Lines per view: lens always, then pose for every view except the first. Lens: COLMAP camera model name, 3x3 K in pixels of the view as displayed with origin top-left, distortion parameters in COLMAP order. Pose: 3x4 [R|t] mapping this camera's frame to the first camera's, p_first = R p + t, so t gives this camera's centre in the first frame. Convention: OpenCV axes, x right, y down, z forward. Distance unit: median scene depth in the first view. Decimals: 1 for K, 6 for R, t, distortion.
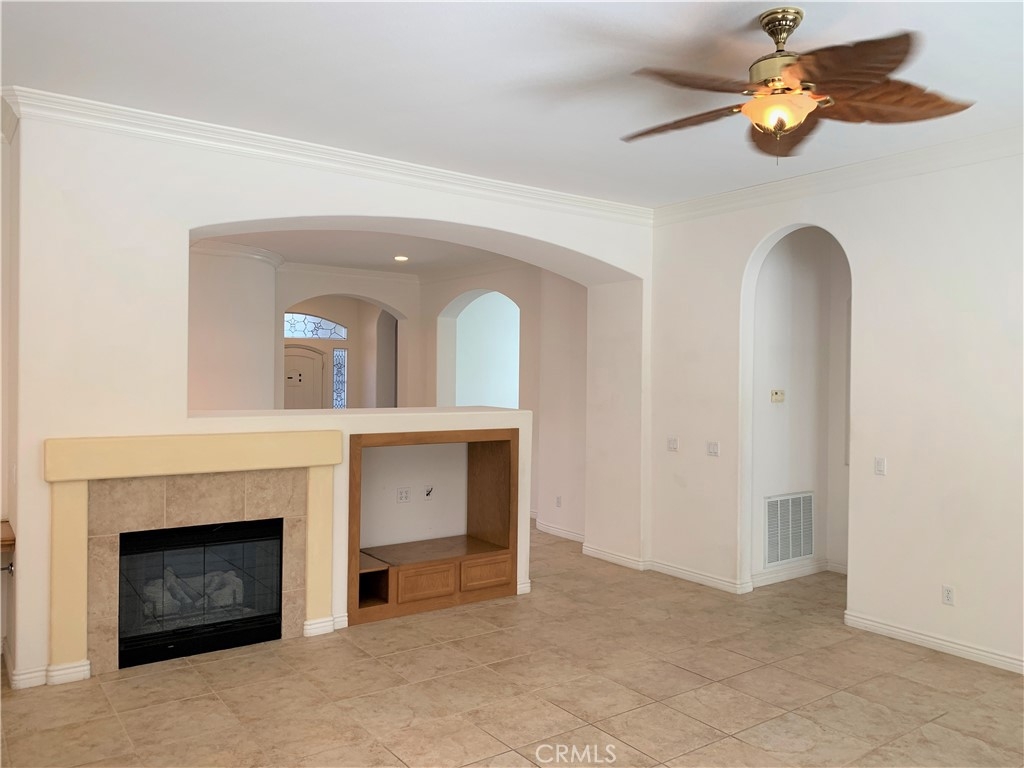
lens RADIAL K [[787.6, 0, 512.0], [0, 787.6, 384.0], [0, 0, 1]] dist [0.011776, -0.005471]
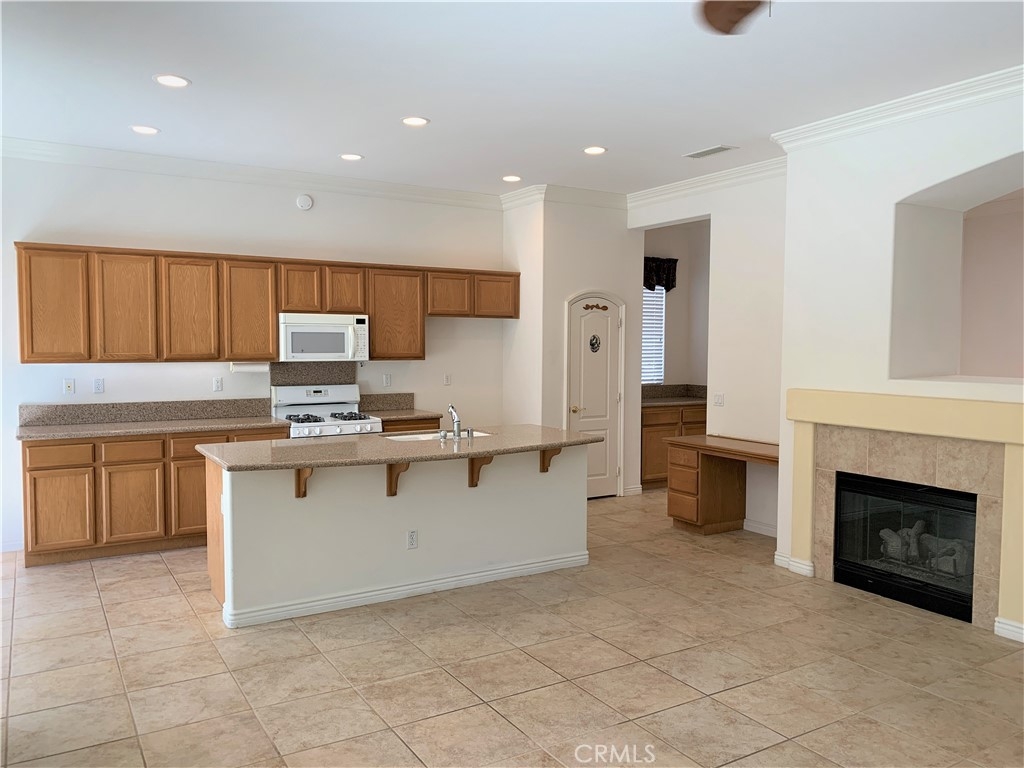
lens RADIAL K [[787.6, 0, 512.0], [0, 787.6, 384.0], [0, 0, 1]] dist [0.011776, -0.005471]
pose [[-0.072322, 0.042196, -0.996488, 0.729808], [-0.015081, 0.998944, 0.043394, 0.010899], [0.997267, 0.018167, -0.071610, 0.578924]]
